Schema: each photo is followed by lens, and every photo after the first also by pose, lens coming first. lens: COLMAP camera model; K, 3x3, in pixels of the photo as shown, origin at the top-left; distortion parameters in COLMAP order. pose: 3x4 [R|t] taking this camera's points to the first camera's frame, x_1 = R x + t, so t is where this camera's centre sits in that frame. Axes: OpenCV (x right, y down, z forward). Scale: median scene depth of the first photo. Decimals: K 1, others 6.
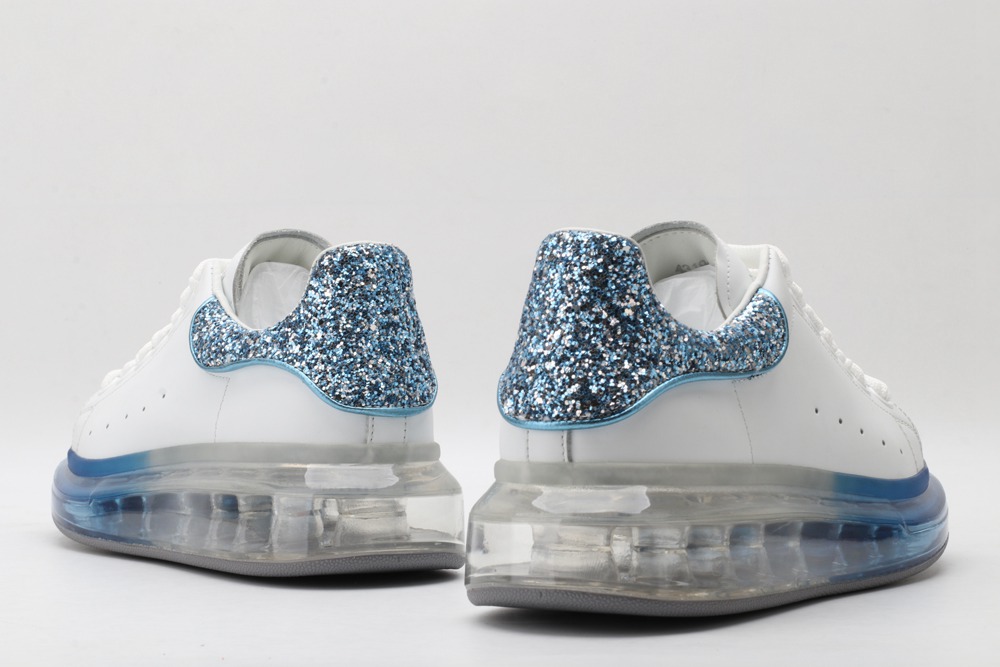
lens RADIAL K [[2367.9, 0, 500.0], [0, 2367.9, 333.5], [0, 0, 1]] dist [-0.055639, 0.511233]
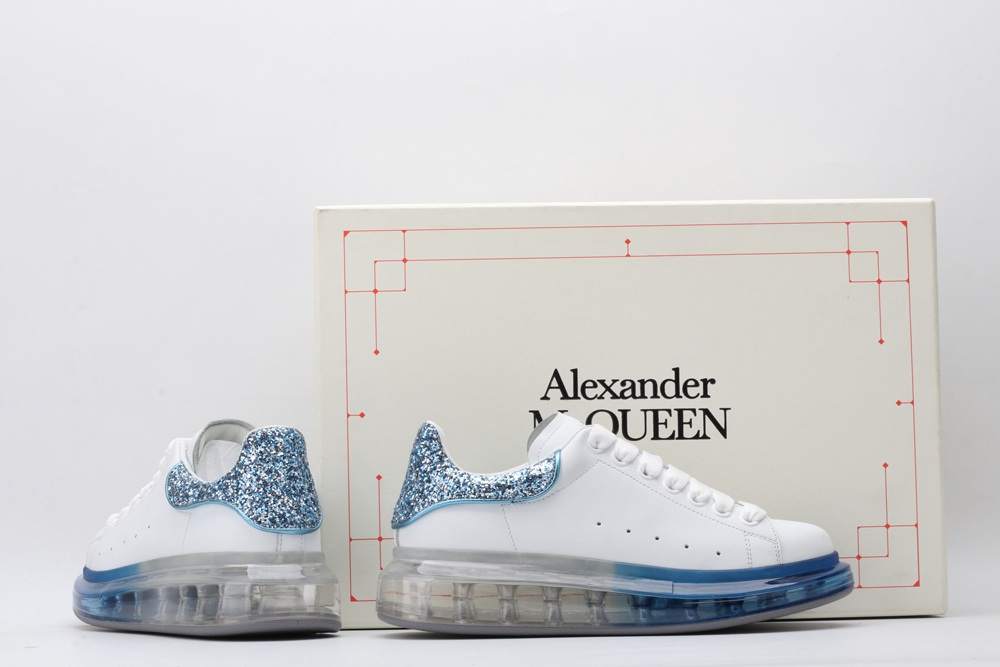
lens RADIAL K [[2367.9, 0, 500.0], [0, 2367.9, 333.5], [0, 0, 1]] dist [-0.055639, 0.511233]
pose [[0.999672, -0.012237, 0.022483, 0.058394], [0.014048, 0.996514, -0.082230, 0.032427], [-0.021399, 0.082518, 0.996360, -0.595524]]
